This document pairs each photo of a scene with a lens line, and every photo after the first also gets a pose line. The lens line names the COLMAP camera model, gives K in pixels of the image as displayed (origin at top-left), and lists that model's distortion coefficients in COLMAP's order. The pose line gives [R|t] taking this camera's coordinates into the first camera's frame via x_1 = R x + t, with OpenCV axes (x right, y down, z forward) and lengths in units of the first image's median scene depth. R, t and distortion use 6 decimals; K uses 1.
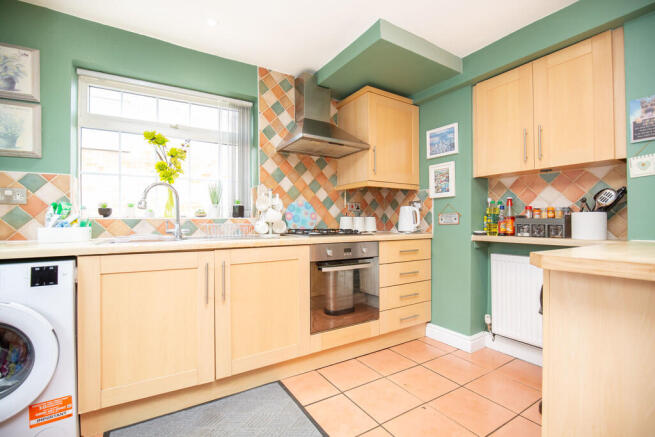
lens RADIAL K [[300.0, 0, 329.3], [0, 300.0, 221.3], [0, 0, 1]] dist [-0.026649, 0.000158]
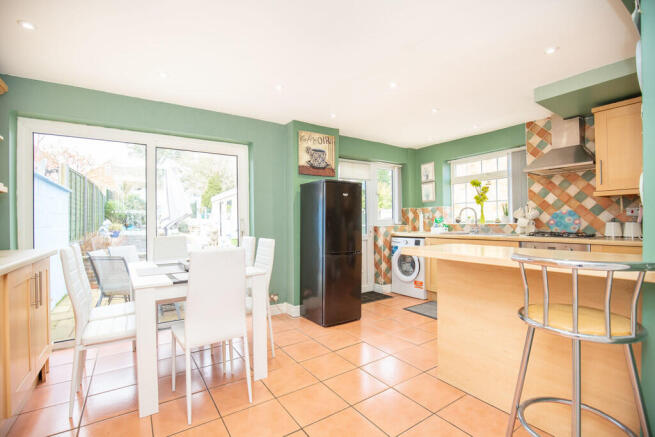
lens RADIAL K [[300.0, 0, 329.3], [0, 300.0, 221.3], [0, 0, 1]] dist [-0.026649, 0.000158]
pose [[0.023487, 0.005454, -0.999709, 1.215156], [0.013939, 0.999886, 0.005783, -0.043543], [0.999627, -0.014070, 0.023409, -0.033306]]
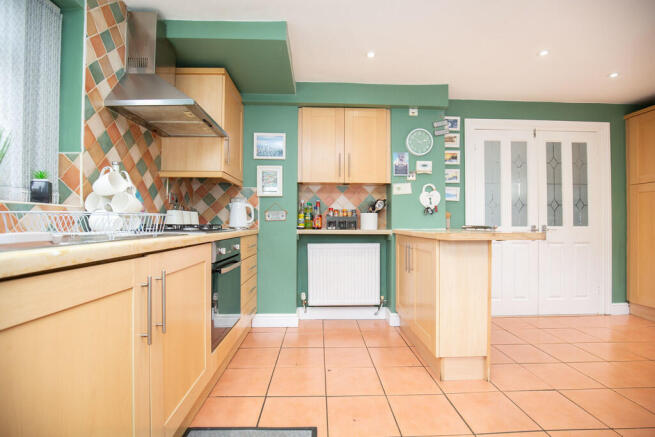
lens RADIAL K [[300.0, 0, 329.3], [0, 300.0, 221.3], [0, 0, 1]] dist [-0.026649, 0.000158]
pose [[0.501528, 0.009792, 0.865086, -0.492892], [-0.006688, 0.999950, -0.007442, 0.020469], [-0.865116, -0.002054, 0.501568, 0.260874]]
